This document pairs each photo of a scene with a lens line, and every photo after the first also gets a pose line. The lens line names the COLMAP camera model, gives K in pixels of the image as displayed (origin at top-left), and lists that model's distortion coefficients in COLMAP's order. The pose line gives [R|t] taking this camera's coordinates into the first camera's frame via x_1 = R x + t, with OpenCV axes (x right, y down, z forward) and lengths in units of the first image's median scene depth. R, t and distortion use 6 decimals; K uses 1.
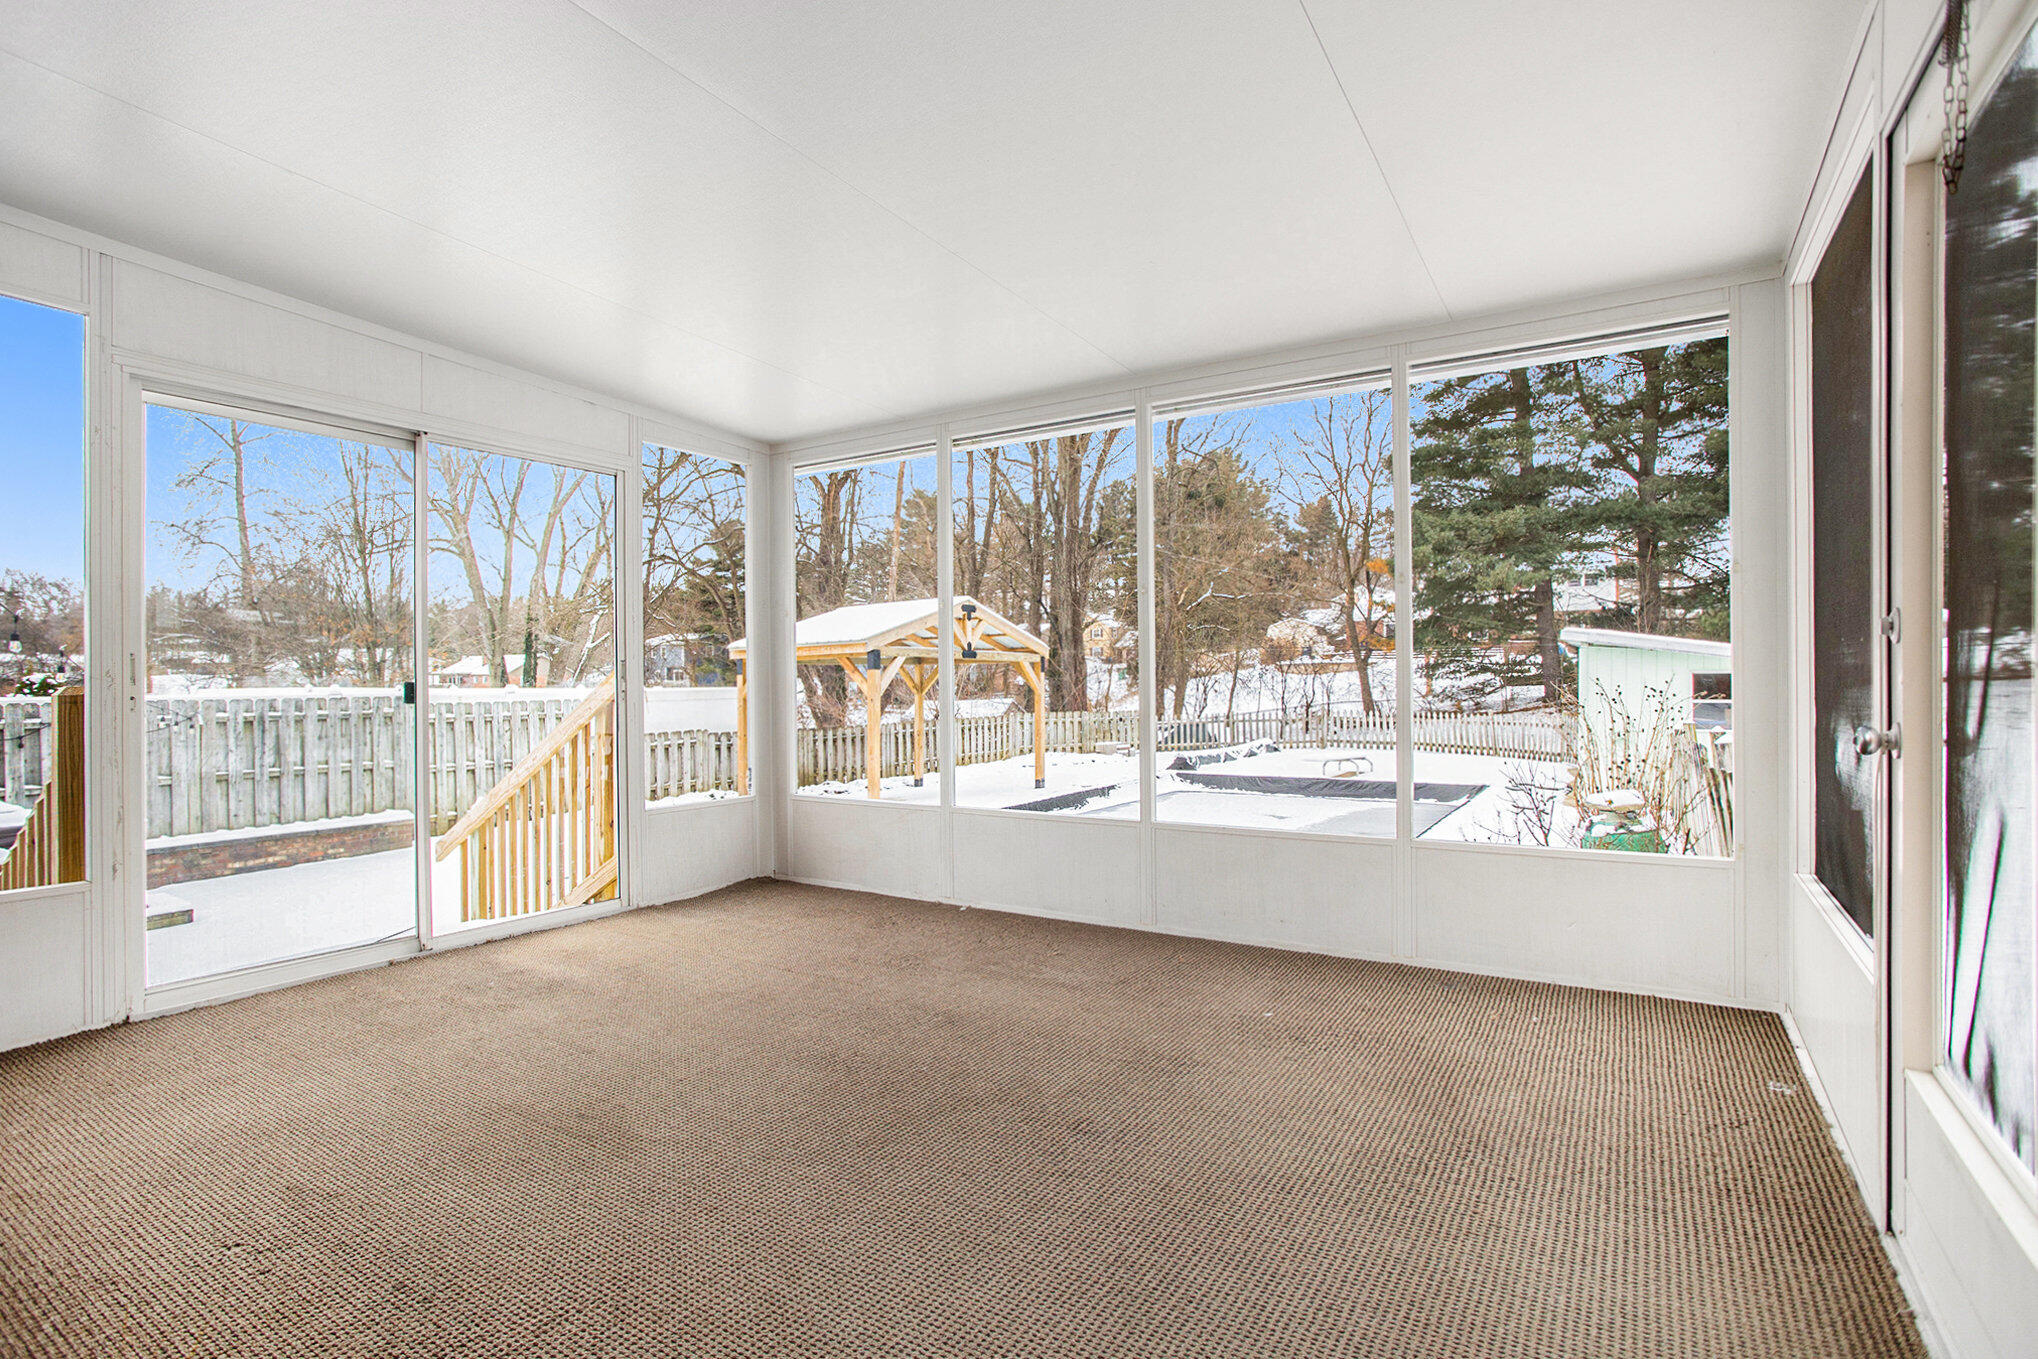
lens RADIAL K [[1001.0, 0, 1025.9], [0, 1001.0, 676.4], [0, 0, 1]] dist [-0.038155, 0.006031]
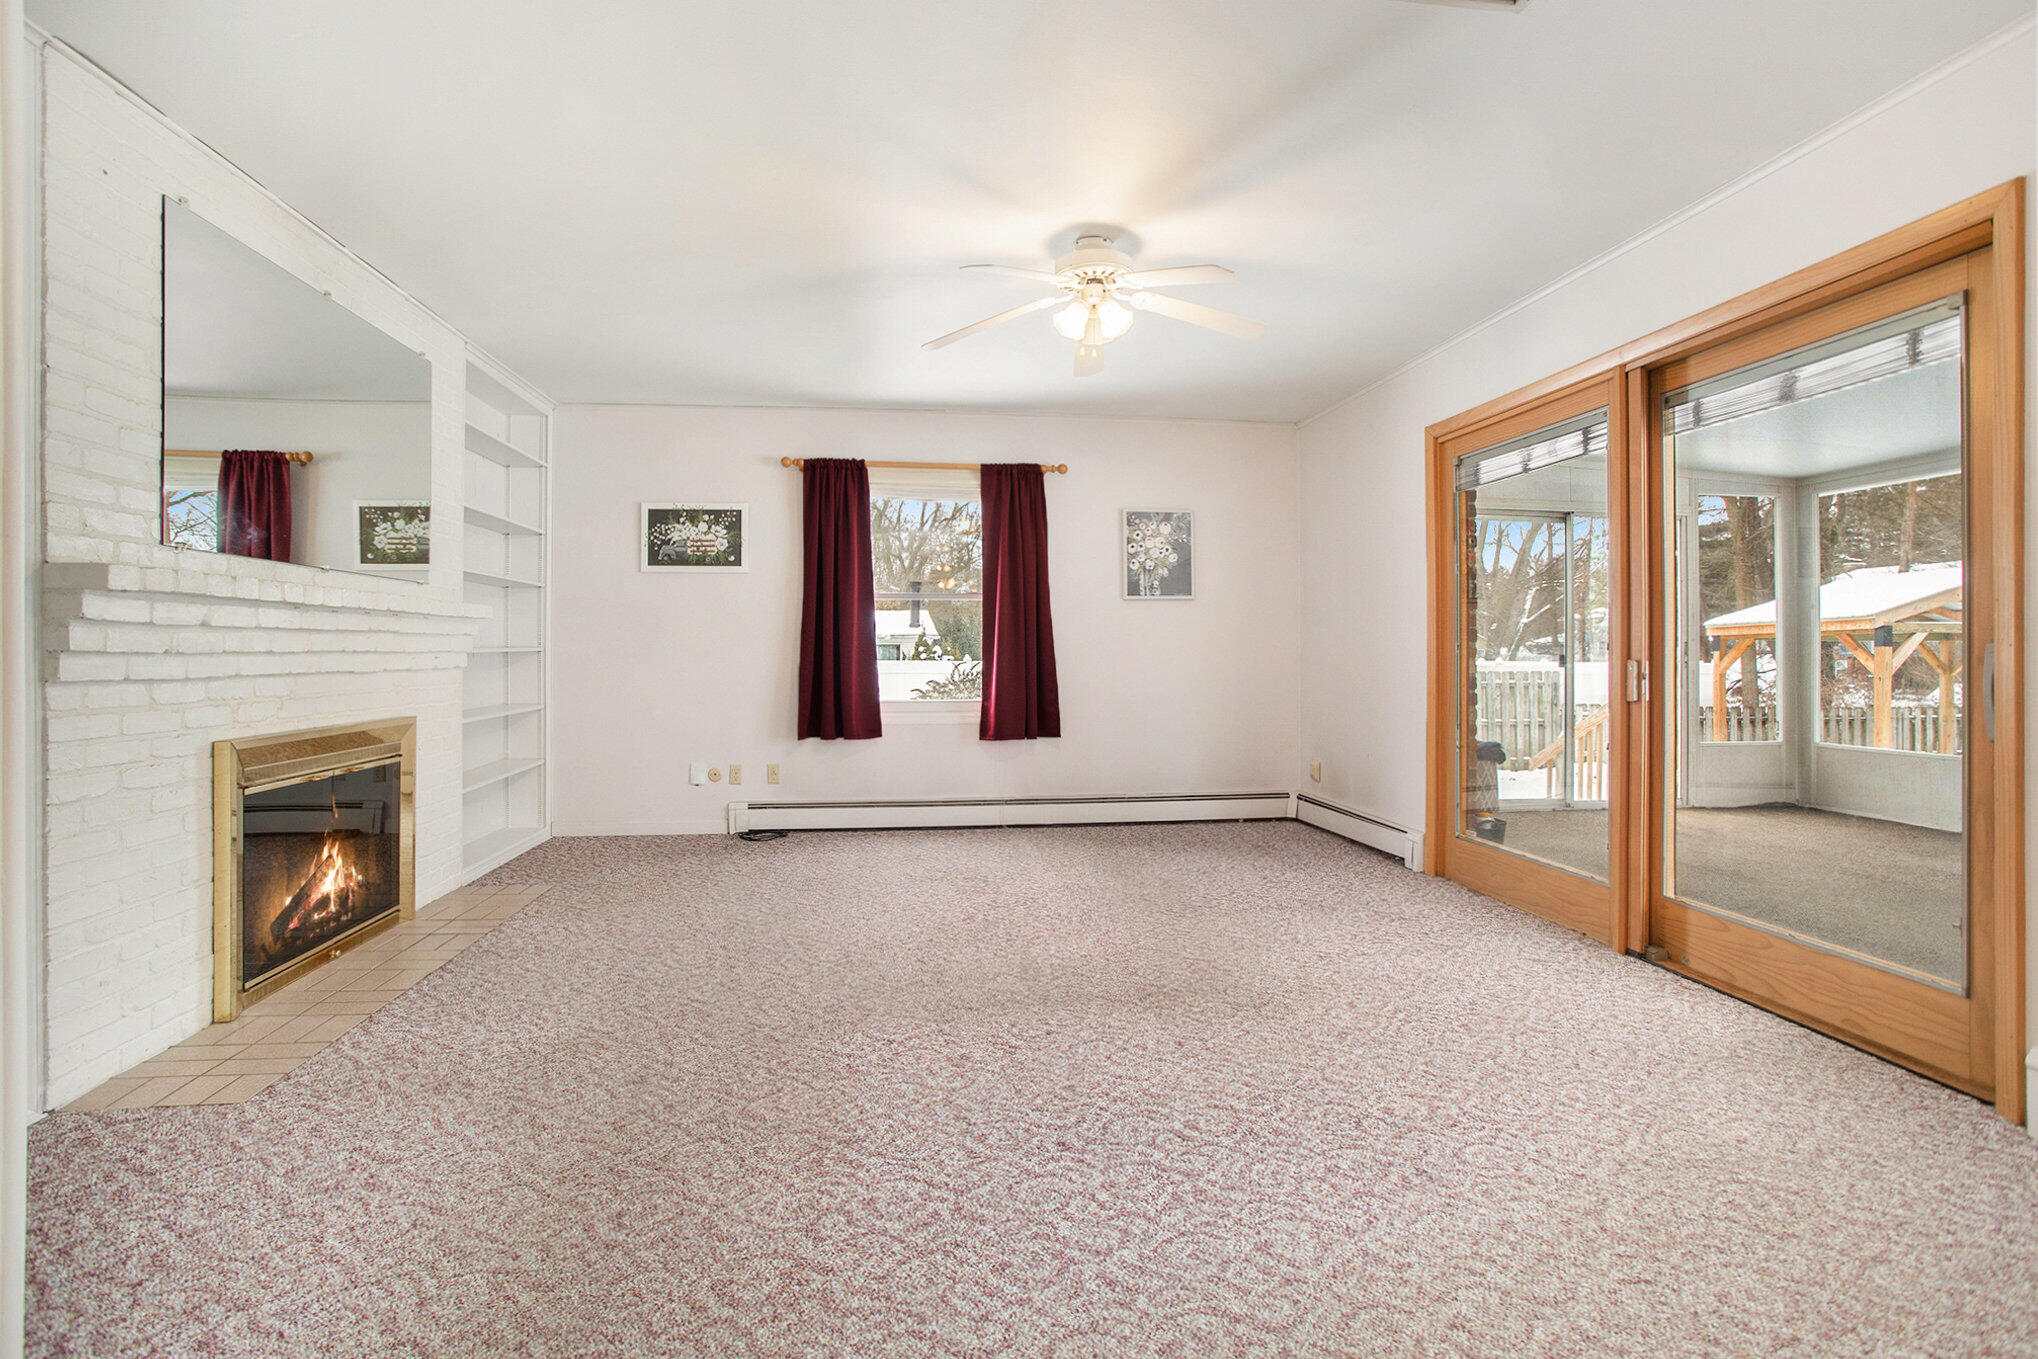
lens RADIAL K [[1001.0, 0, 1000.7], [0, 1001.0, 665.0], [0, 0, 1]] dist [-0.038155, 0.006031]
pose [[0.636924, 0.017991, -0.770716, 0.021179], [-0.007086, 0.999822, 0.017484, 0.000020], [0.770894, -0.005675, 0.636938, -0.188672]]
